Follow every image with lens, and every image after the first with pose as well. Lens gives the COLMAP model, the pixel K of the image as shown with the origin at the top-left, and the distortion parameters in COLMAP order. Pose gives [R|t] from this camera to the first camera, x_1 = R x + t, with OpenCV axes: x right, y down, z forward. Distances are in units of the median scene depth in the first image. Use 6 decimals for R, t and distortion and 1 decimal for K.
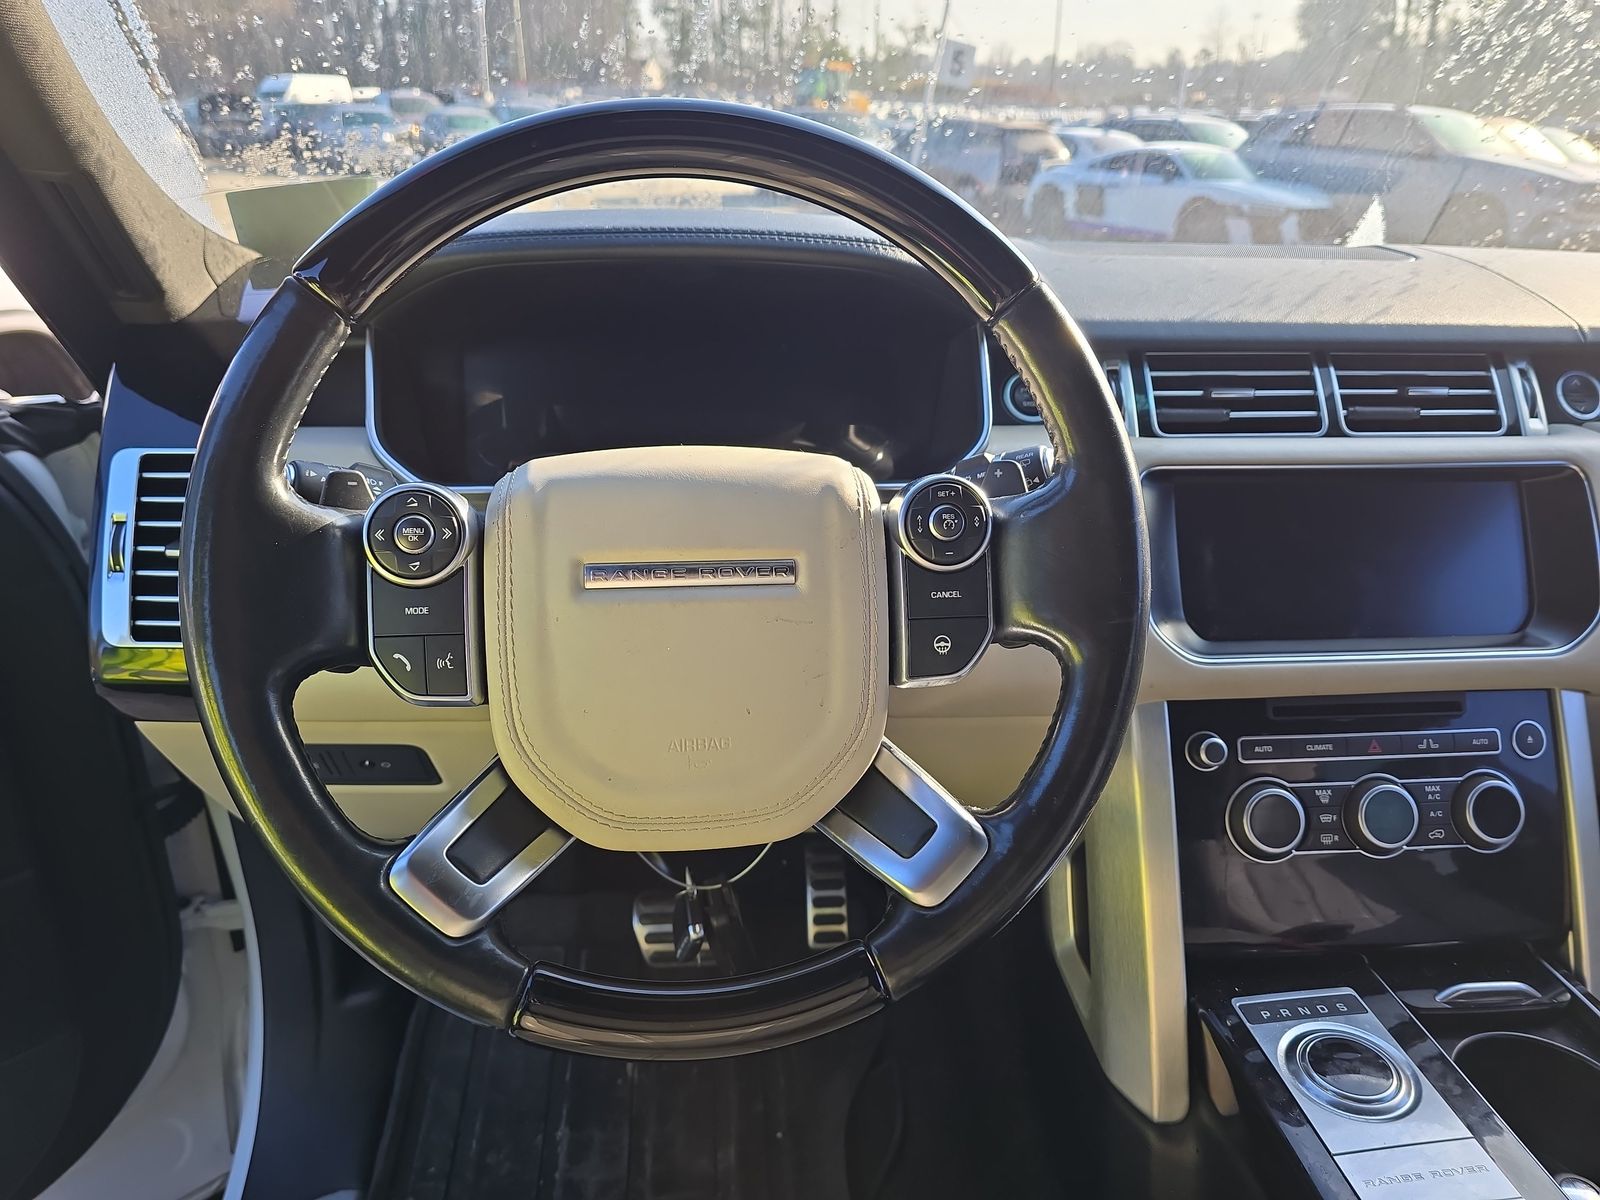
lens RADIAL K [[1086.0, 0, 795.3], [0, 1086.0, 592.7], [0, 0, 1]] dist [0.059689, -0.064686]
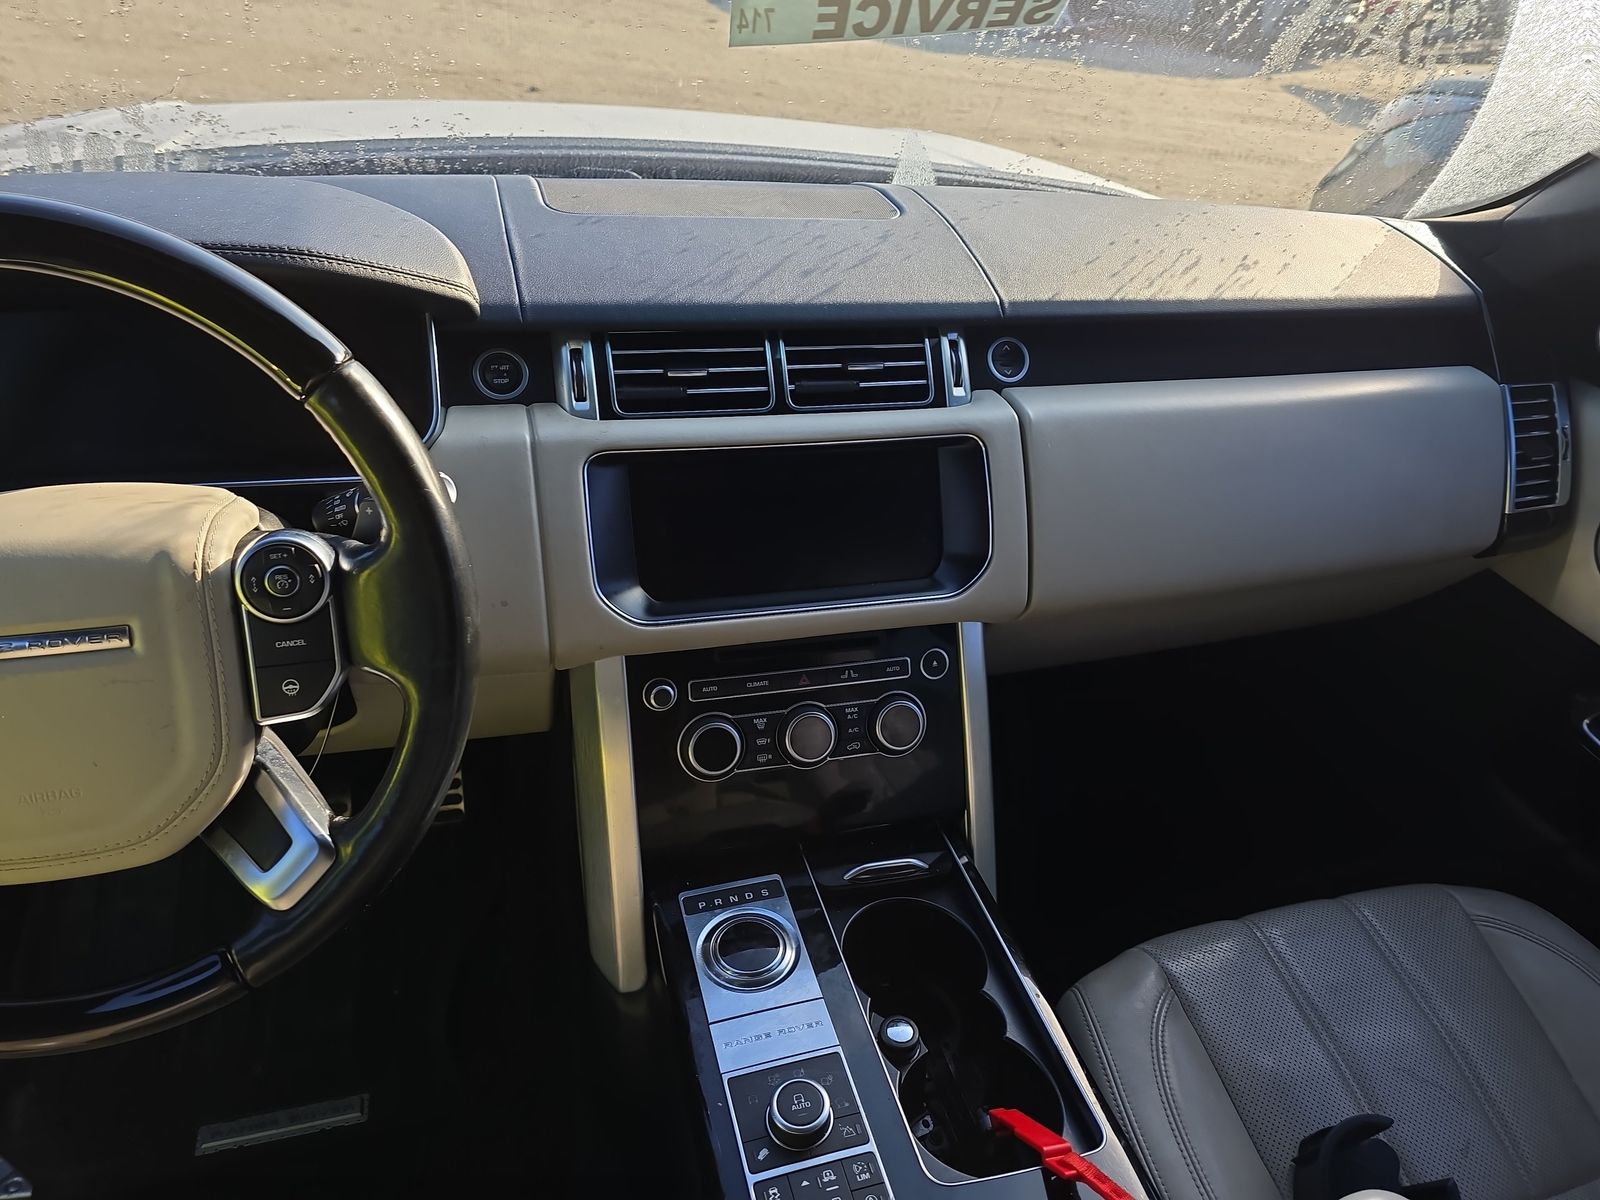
lens RADIAL K [[1086.0, 0, 795.3], [0, 1086.0, 592.7], [0, 0, 1]] dist [0.059689, -0.064686]
pose [[0.983332, -0.045704, 0.175984, 0.315446], [0.010707, 0.980768, 0.194881, -0.183460], [-0.181506, -0.189748, 0.964910, -0.119378]]
